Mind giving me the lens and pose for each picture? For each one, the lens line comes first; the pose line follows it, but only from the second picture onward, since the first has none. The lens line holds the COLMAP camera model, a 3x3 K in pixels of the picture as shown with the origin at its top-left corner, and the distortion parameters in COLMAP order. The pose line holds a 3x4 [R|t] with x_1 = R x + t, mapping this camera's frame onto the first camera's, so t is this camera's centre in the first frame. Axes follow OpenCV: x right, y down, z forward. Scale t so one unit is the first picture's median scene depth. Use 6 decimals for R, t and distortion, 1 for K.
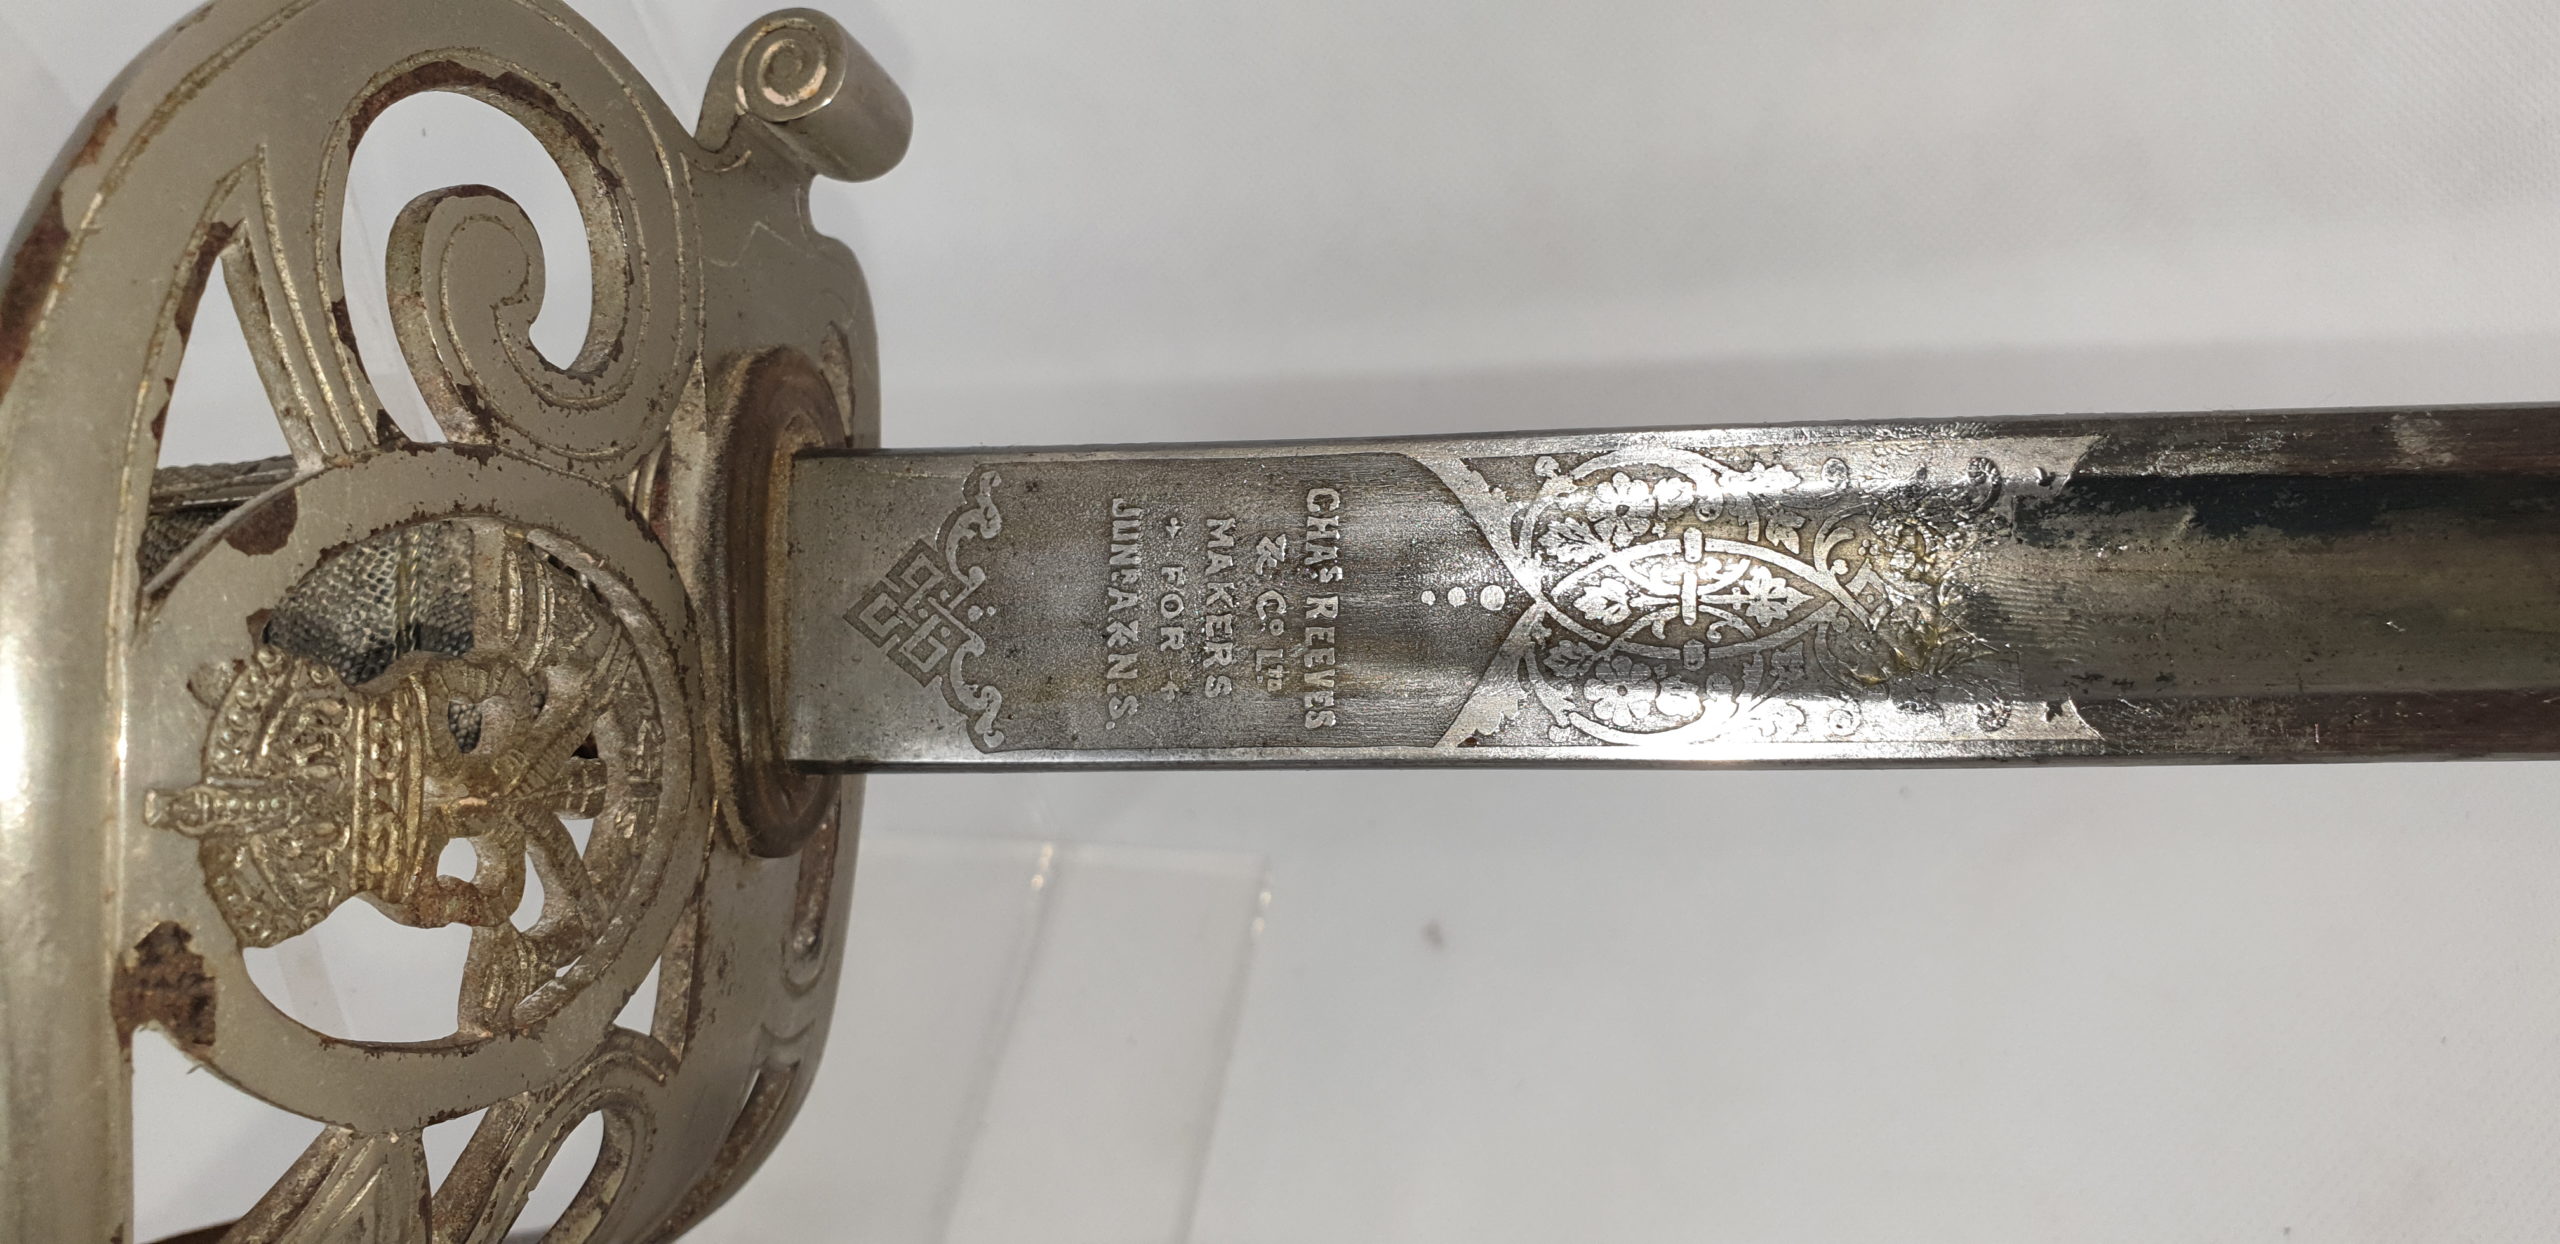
lens RADIAL K [[1950.3, 0, 1314.9], [0, 1950.3, 526.0], [0, 0, 1]] dist [0.074547, -0.178236]
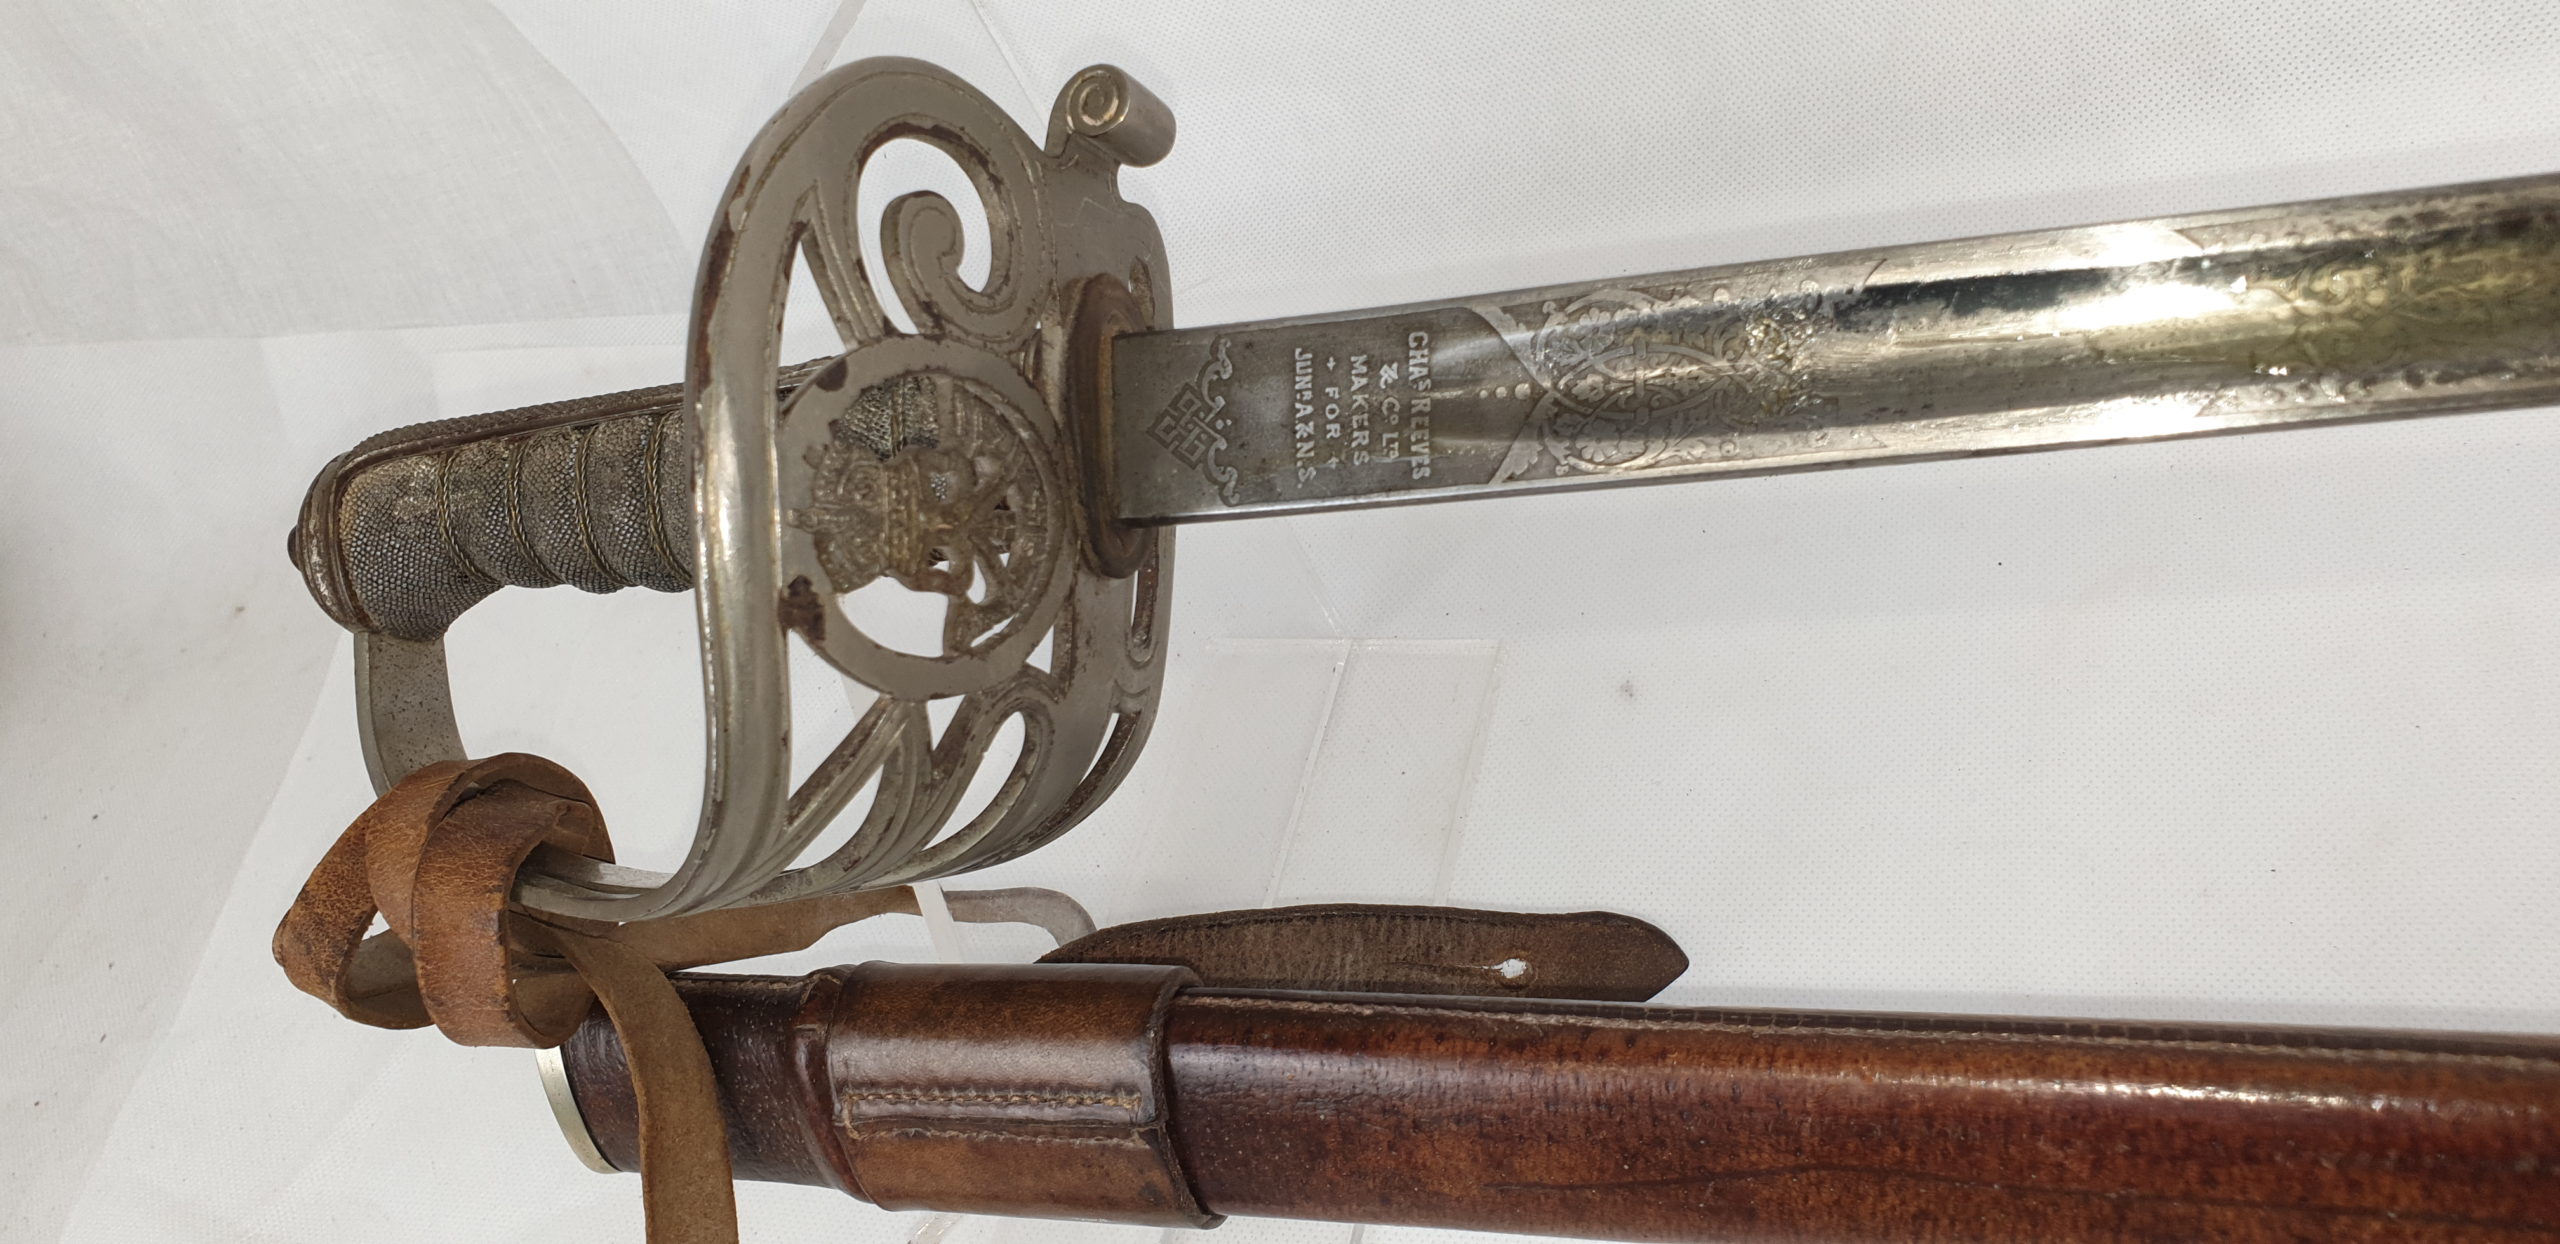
lens RADIAL K [[1950.3, 0, 1314.9], [0, 1950.3, 526.0], [0, 0, 1]] dist [0.074547, -0.178236]
pose [[0.976202, -0.050342, -0.210941, 0.262125], [0.056357, 0.998155, 0.022596, 0.103420], [0.209415, -0.033946, 0.977238, -0.632235]]
